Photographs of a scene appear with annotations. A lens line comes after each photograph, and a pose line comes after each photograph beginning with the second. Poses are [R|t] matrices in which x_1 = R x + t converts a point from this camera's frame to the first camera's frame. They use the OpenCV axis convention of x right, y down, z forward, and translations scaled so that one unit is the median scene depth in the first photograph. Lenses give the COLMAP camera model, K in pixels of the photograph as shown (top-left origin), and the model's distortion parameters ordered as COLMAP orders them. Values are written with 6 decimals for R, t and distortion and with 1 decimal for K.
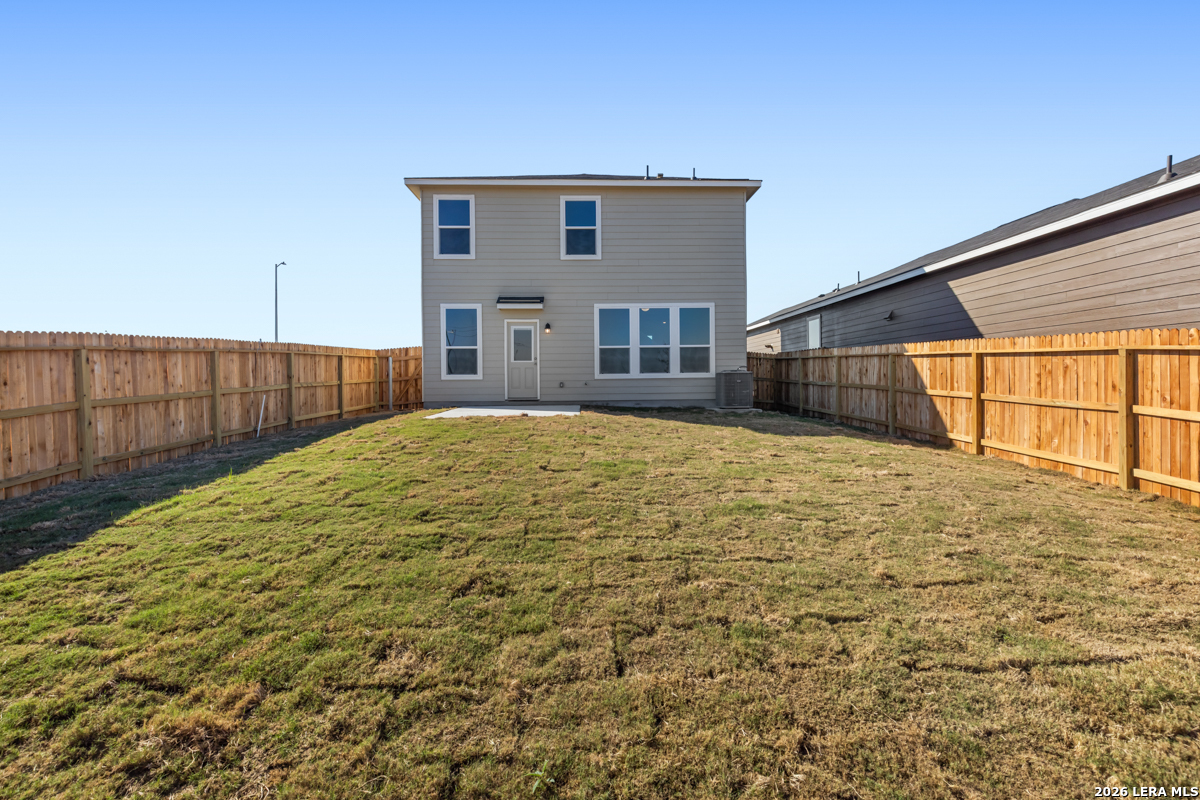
lens RADIAL K [[548.4, 0, 593.7], [0, 548.4, 396.1], [0, 0, 1]] dist [-0.001921, -0.000206]
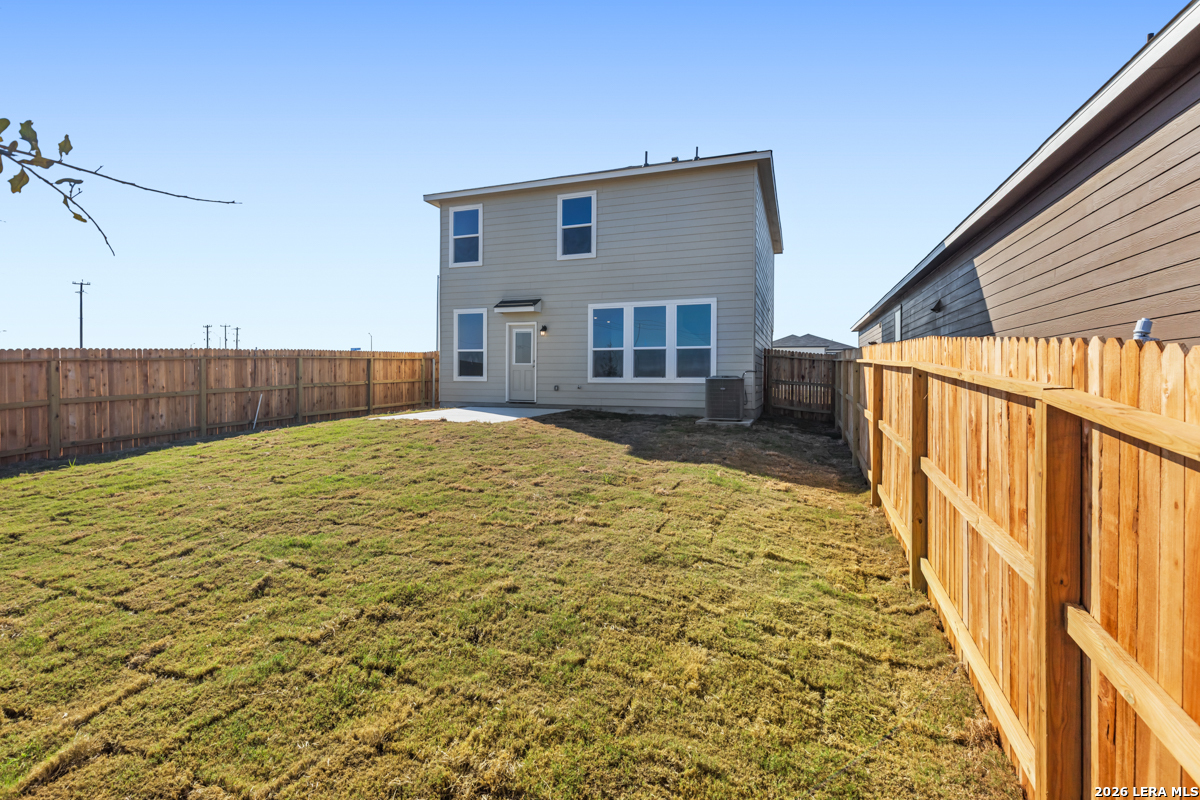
lens RADIAL K [[548.4, 0, 599.6], [0, 548.4, 391.0], [0, 0, 1]] dist [-0.001921, -0.000206]
pose [[0.927229, 0.023269, -0.373771, 0.382298], [-0.022307, 0.999727, 0.006899, -0.024118], [0.373830, 0.001941, 0.927495, 0.120139]]
